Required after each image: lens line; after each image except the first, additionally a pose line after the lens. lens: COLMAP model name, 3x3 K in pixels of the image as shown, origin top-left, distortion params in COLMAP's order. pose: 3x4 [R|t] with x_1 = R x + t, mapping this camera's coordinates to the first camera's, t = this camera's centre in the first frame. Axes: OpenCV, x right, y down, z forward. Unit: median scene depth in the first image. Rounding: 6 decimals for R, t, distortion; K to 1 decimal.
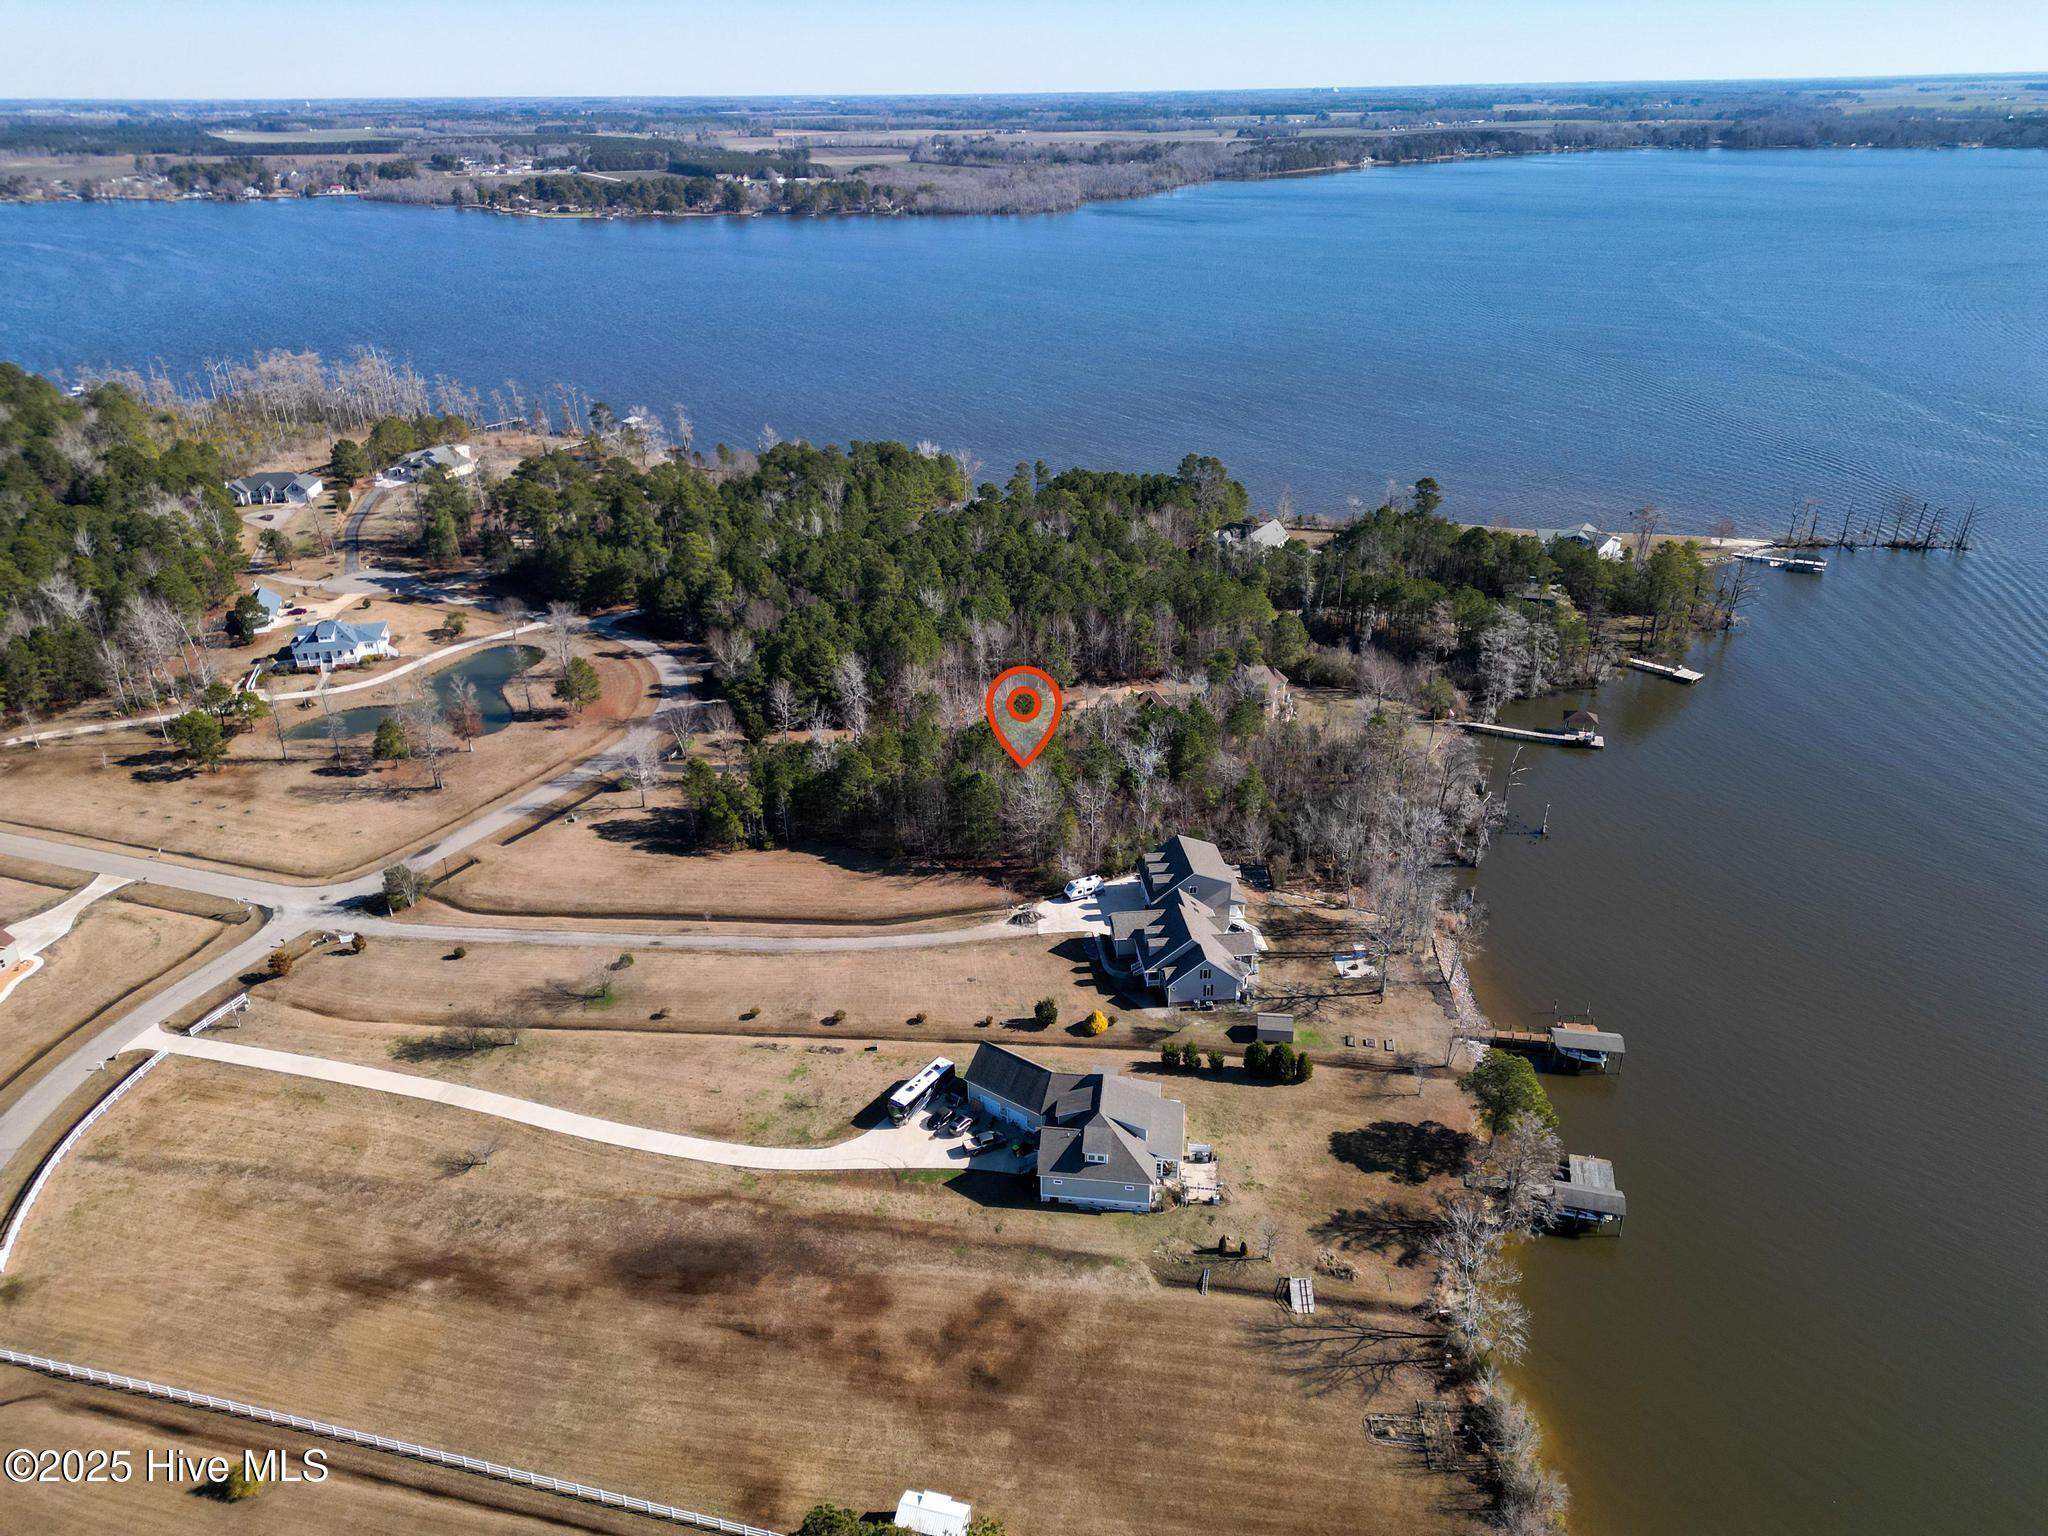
lens RADIAL K [[1430.8, 0, 1036.5], [0, 1430.8, 767.1], [0, 0, 1]] dist [0.076040, -0.058239]
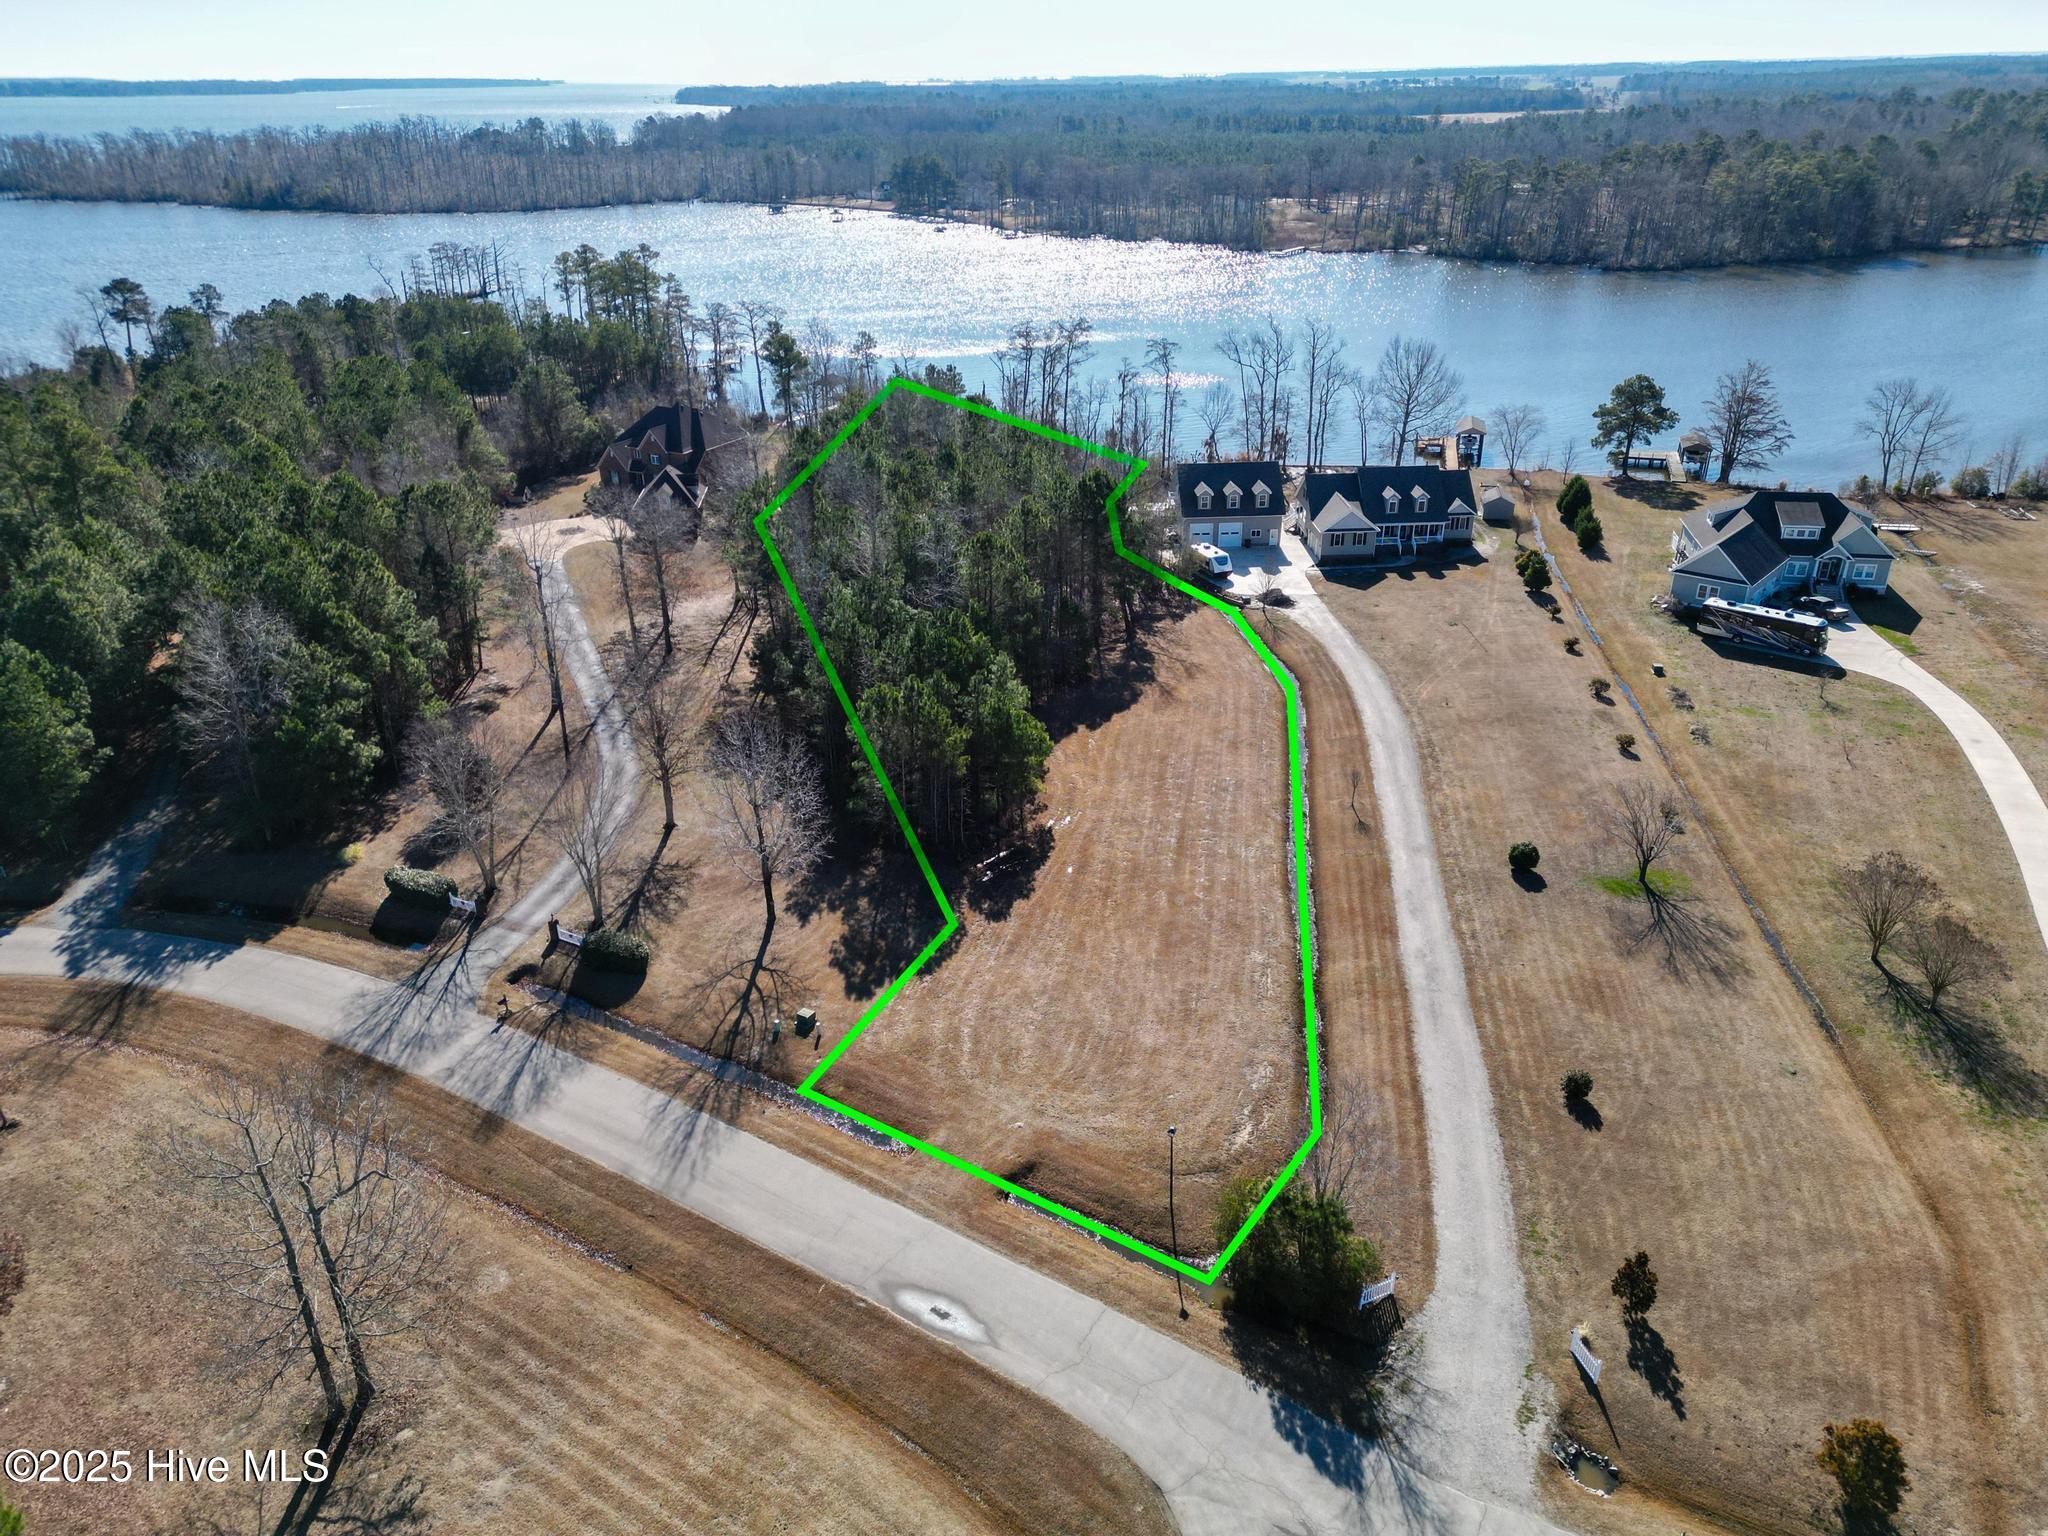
lens RADIAL K [[1430.8, 0, 1014.7], [0, 1430.8, 761.5], [0, 0, 1]] dist [0.076040, -0.058239]
pose [[0.086646, -0.423878, 0.901565, -0.848720], [0.441446, 0.827610, 0.346681, -0.158455], [-0.893095, 0.367954, 0.258828, 1.194933]]
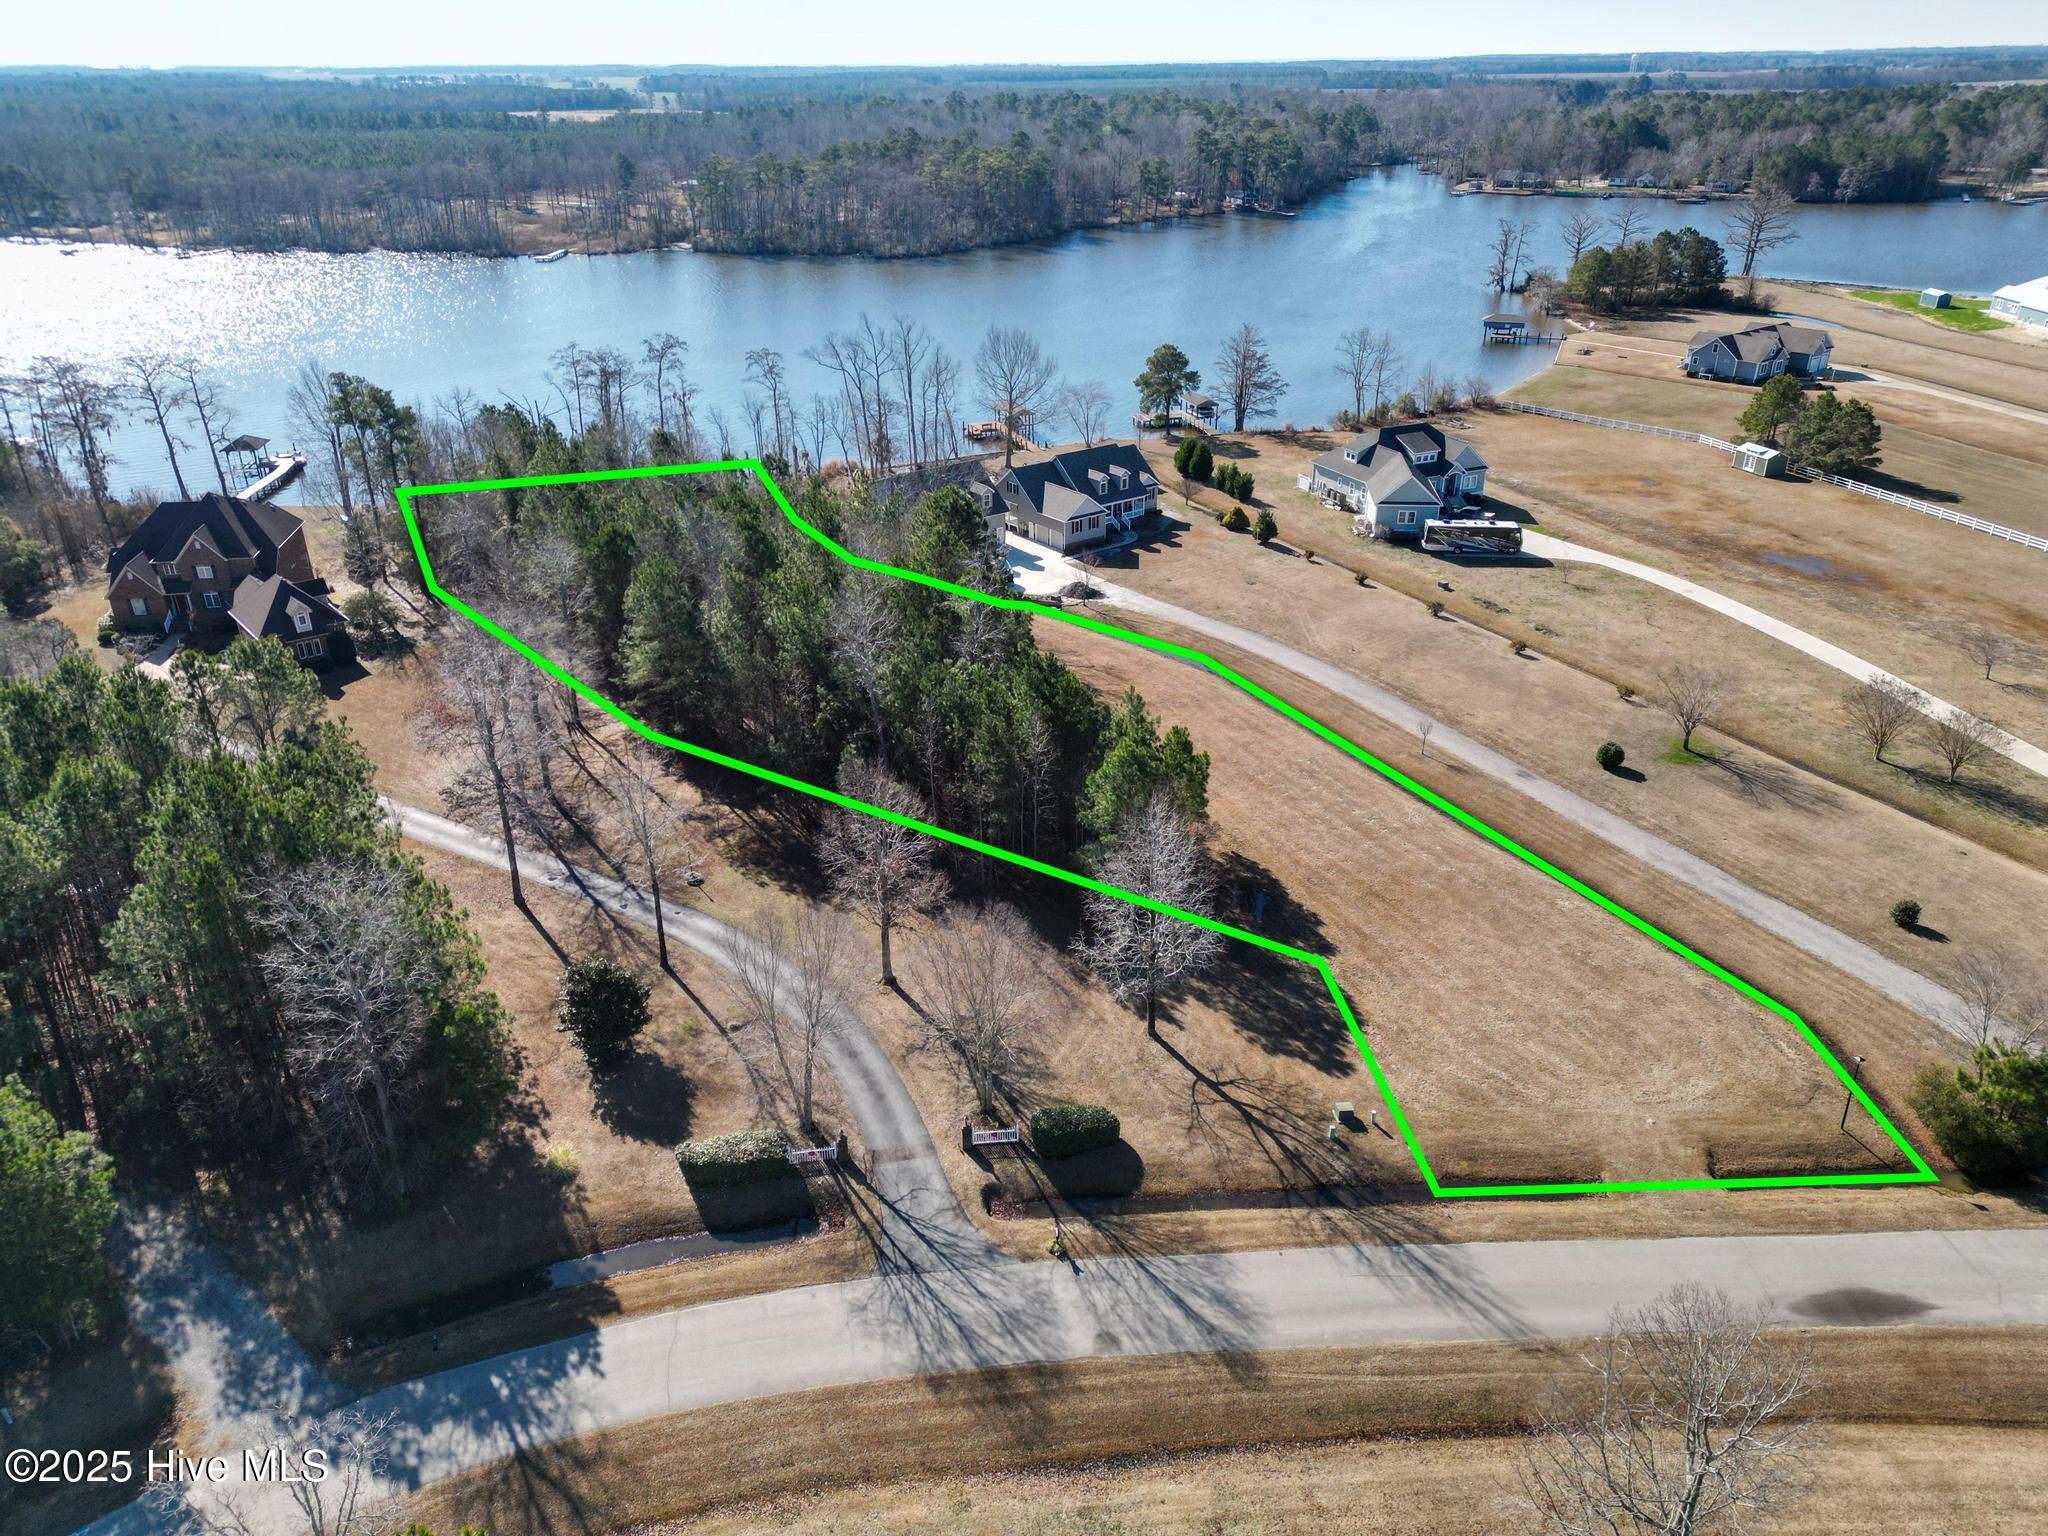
lens RADIAL K [[1430.8, 0, 1012.4], [0, 1430.8, 767.0], [0, 0, 1]] dist [0.076040, -0.058239]
pose [[-0.505325, -0.370084, 0.779542, -0.704730], [0.381902, 0.714170, 0.586610, -0.317777], [-0.773821, 0.594137, -0.219552, 1.527429]]
